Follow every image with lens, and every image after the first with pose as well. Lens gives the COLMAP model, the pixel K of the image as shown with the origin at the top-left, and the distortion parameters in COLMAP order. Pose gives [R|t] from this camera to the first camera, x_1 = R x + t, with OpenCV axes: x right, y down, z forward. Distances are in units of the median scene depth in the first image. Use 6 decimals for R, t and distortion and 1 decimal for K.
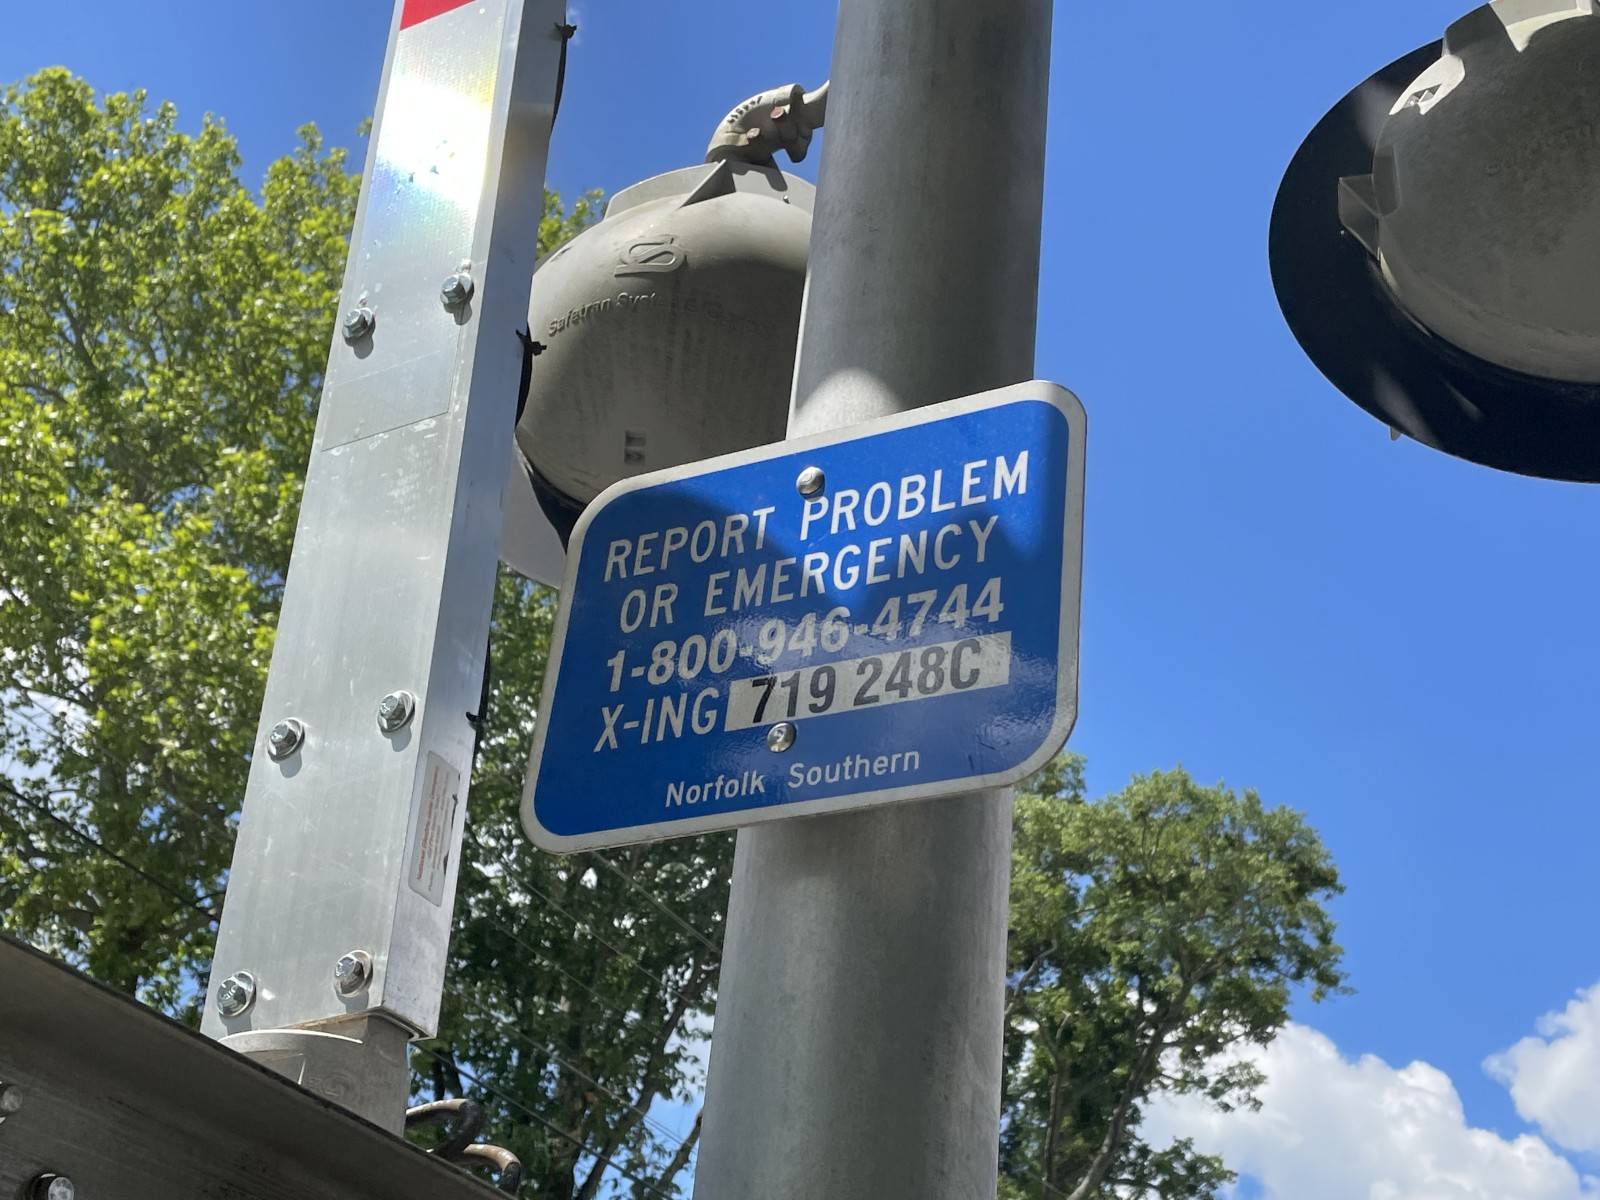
lens RADIAL K [[2082.5, 0, 804.7], [0, 2082.5, 599.9], [0, 0, 1]] dist [0.099425, -0.015500]
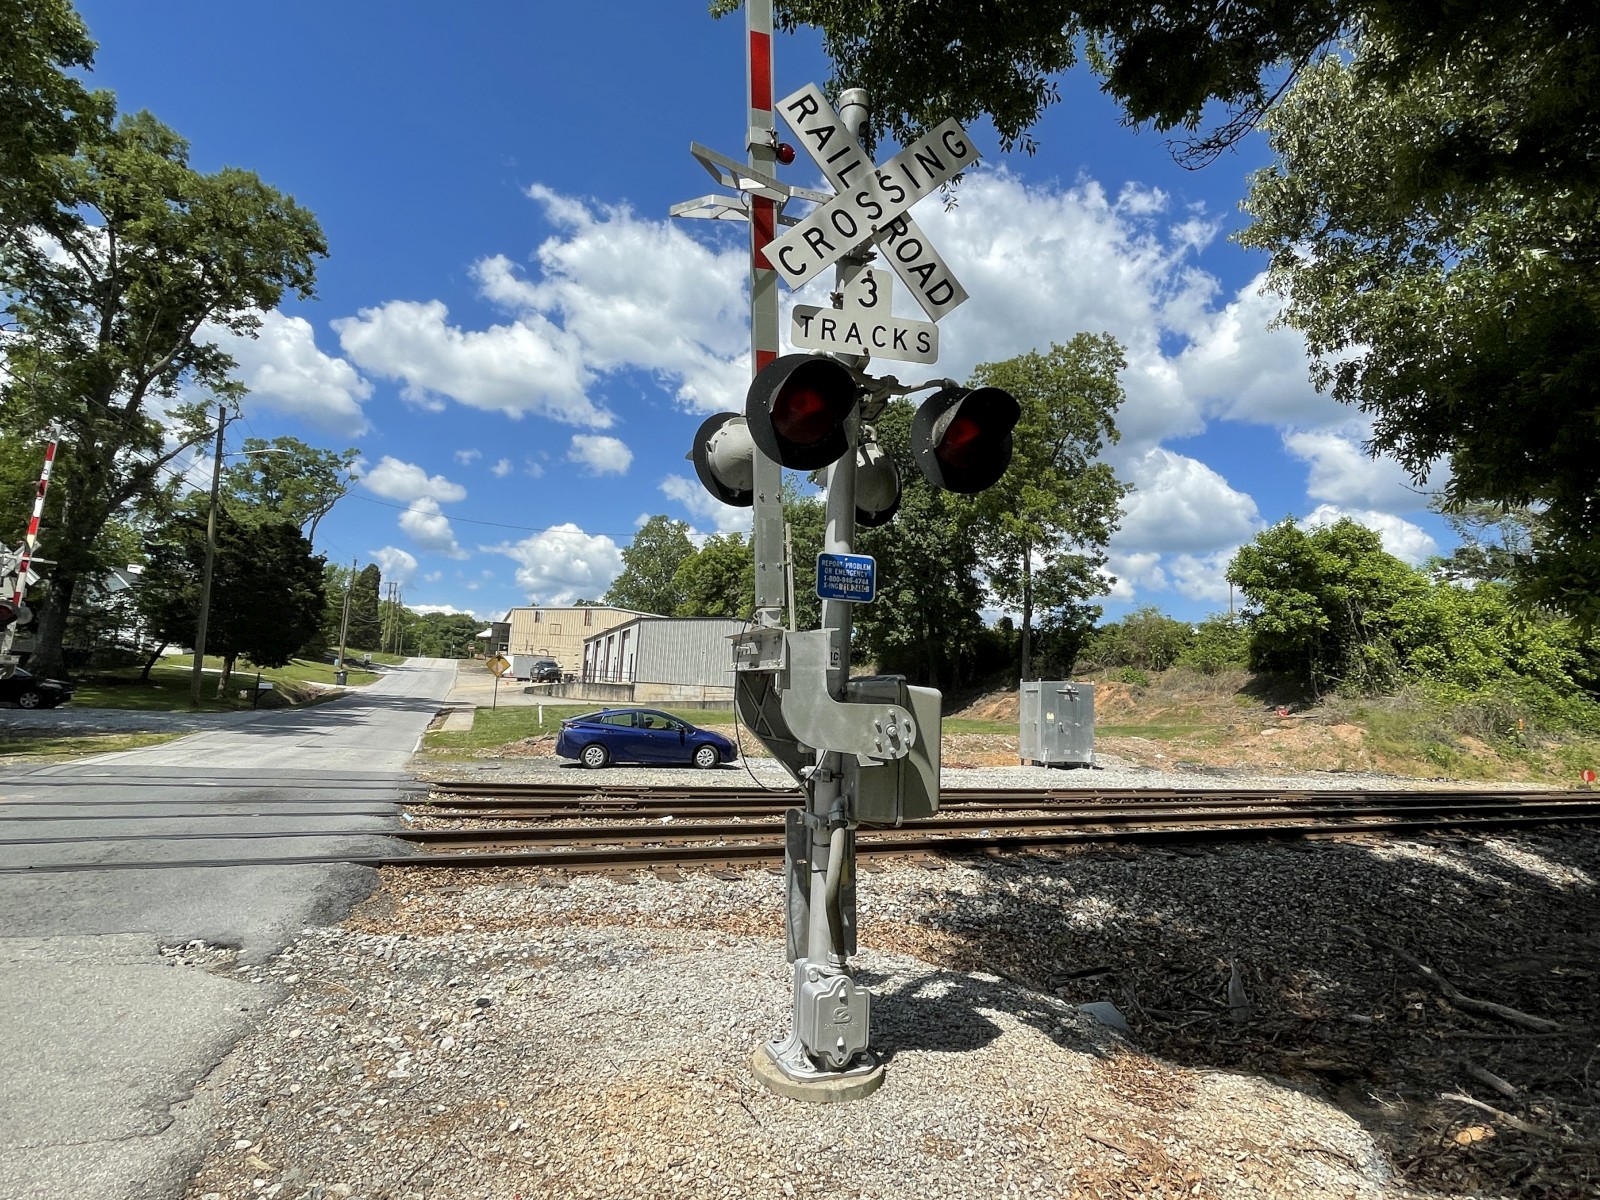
lens RADIAL K [[875.8, 0, 805.2], [0, 875.8, 595.6], [0, 0, 1]] dist [-0.001782, -0.001280]
pose [[0.675868, 0.020666, 0.736733, -2.999282], [-0.371639, 0.872778, 0.316454, -1.089317], [-0.636465, -0.487680, 0.597563, -1.262316]]
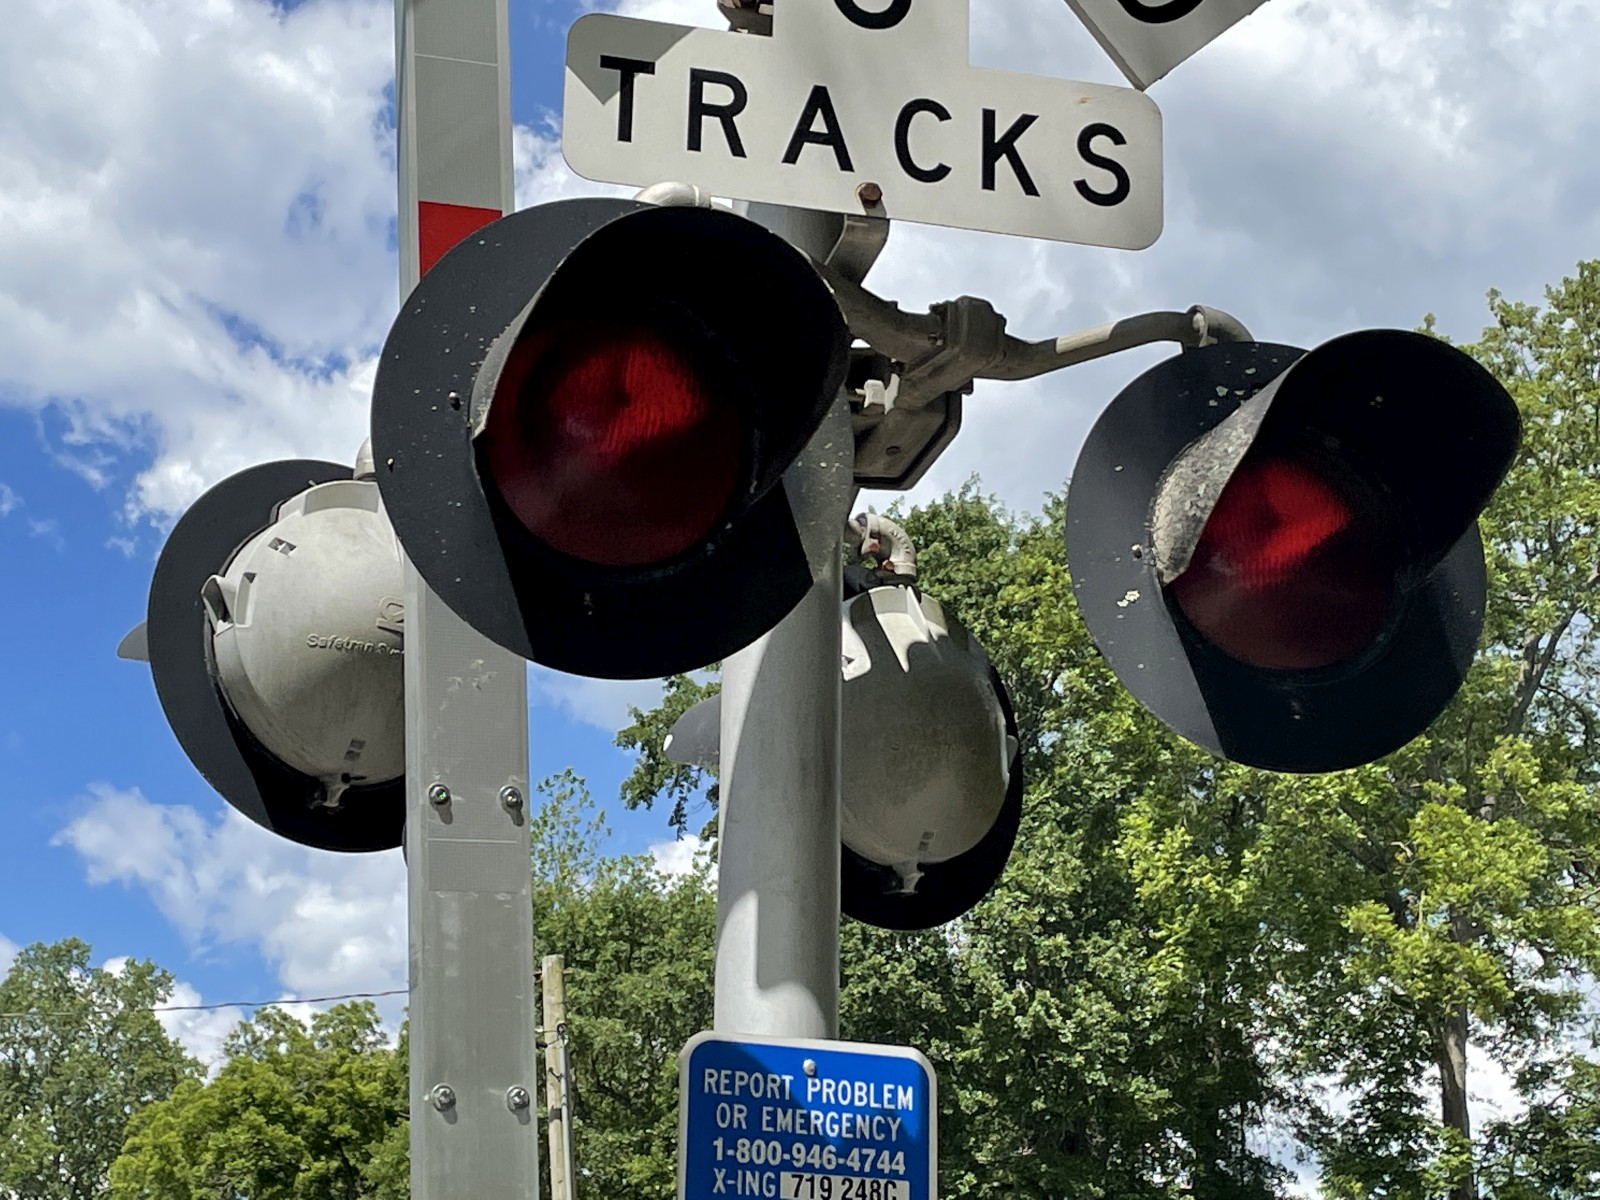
lens RADIAL K [[3254.6, 0, 804.6], [0, 3254.6, 593.4], [0, 0, 1]] dist [0.151292, -0.240678]
pose [[0.633783, 0.154030, 0.758020, -2.655396], [-0.367509, 0.922263, 0.119872, -0.920214], [-0.680629, -0.354551, 0.641122, -0.968923]]
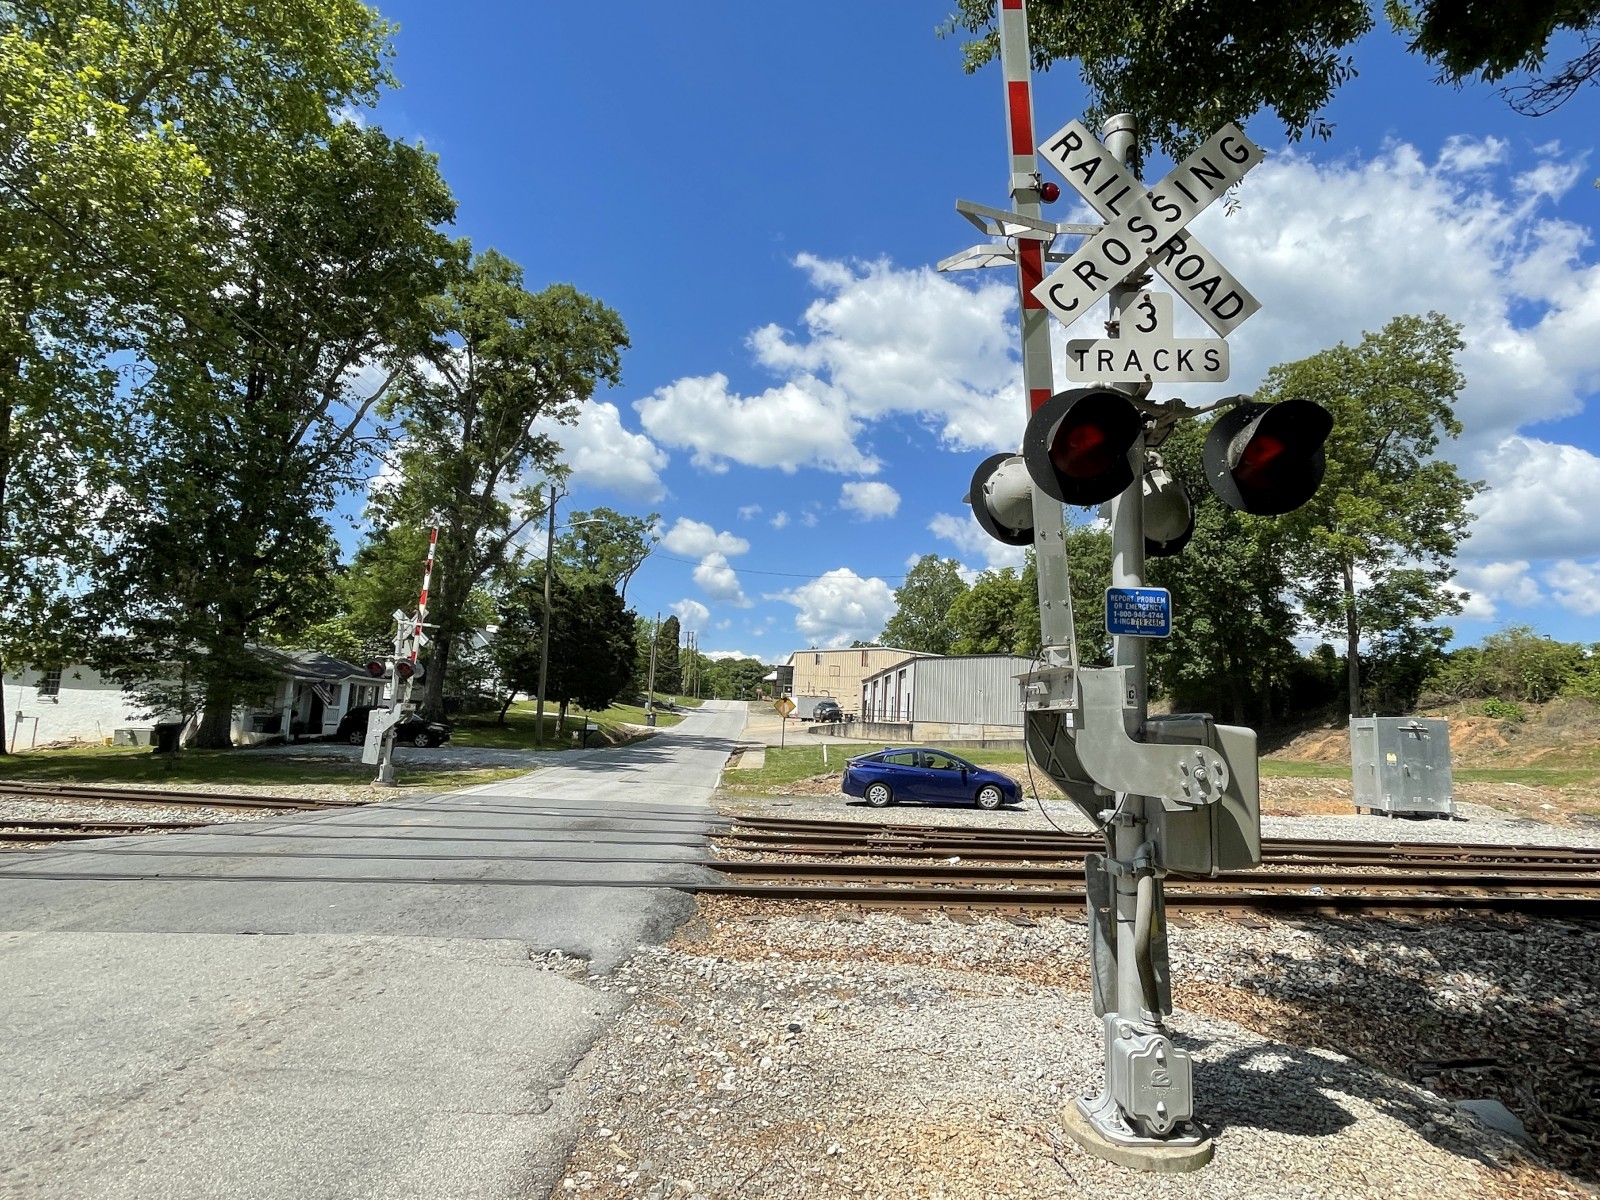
lens RADIAL K [[875.8, 0, 805.2], [0, 875.8, 595.6], [0, 0, 1]] dist [-0.001782, -0.001280]
pose [[0.868334, 0.012641, 0.495819, -3.095727], [-0.224579, 0.901345, 0.370327, -1.121003], [-0.442223, -0.432918, 0.785507, -1.287992]]
